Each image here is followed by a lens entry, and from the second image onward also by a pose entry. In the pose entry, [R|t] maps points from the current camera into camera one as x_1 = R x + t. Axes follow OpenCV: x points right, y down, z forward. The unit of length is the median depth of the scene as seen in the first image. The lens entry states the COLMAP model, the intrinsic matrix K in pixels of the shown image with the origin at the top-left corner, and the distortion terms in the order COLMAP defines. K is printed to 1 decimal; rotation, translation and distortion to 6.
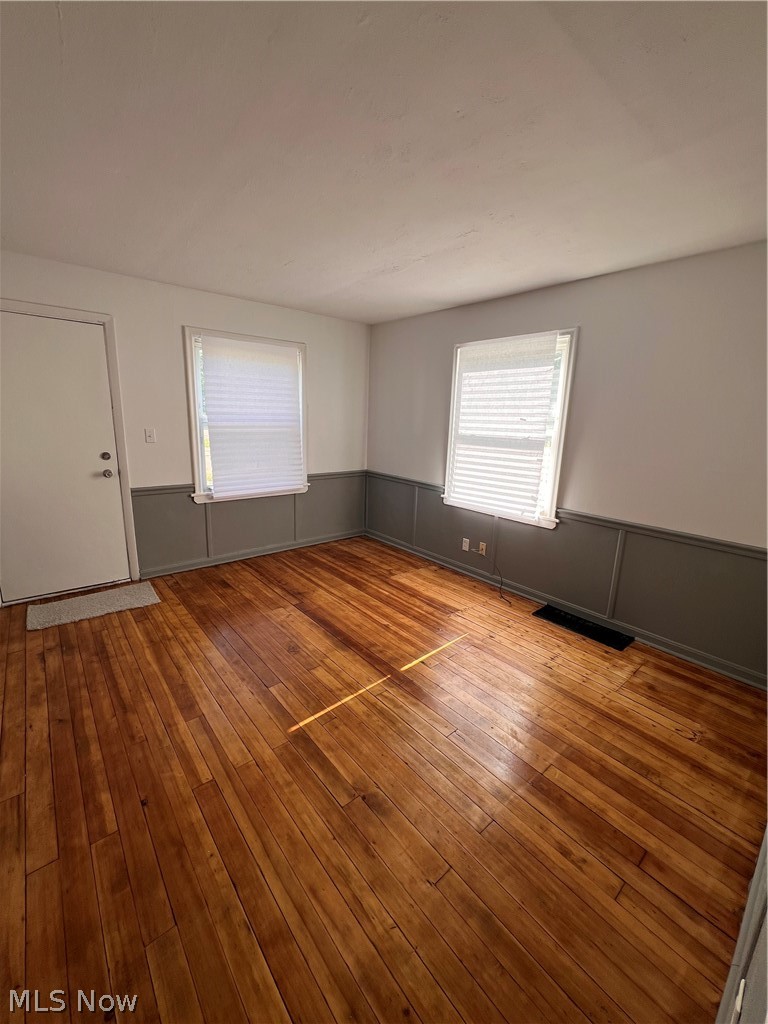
lens RADIAL K [[408.9, 0, 383.7], [0, 408.9, 506.2], [0, 0, 1]] dist [-0.003822, 0.000821]
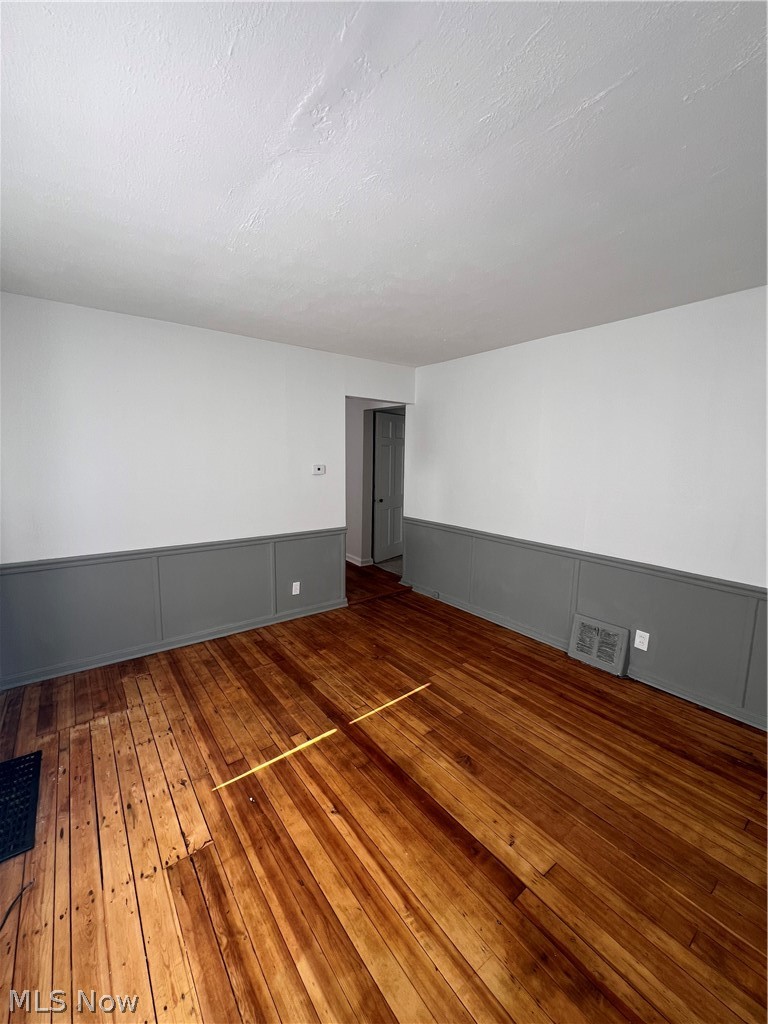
lens RADIAL K [[408.9, 0, 385.5], [0, 408.9, 510.6], [0, 0, 1]] dist [-0.003822, 0.000821]
pose [[-0.997960, -0.051326, 0.037953, -0.082590], [-0.034849, 0.936196, 0.349746, -0.411600], [-0.053483, 0.347710, -0.936075, 1.745738]]
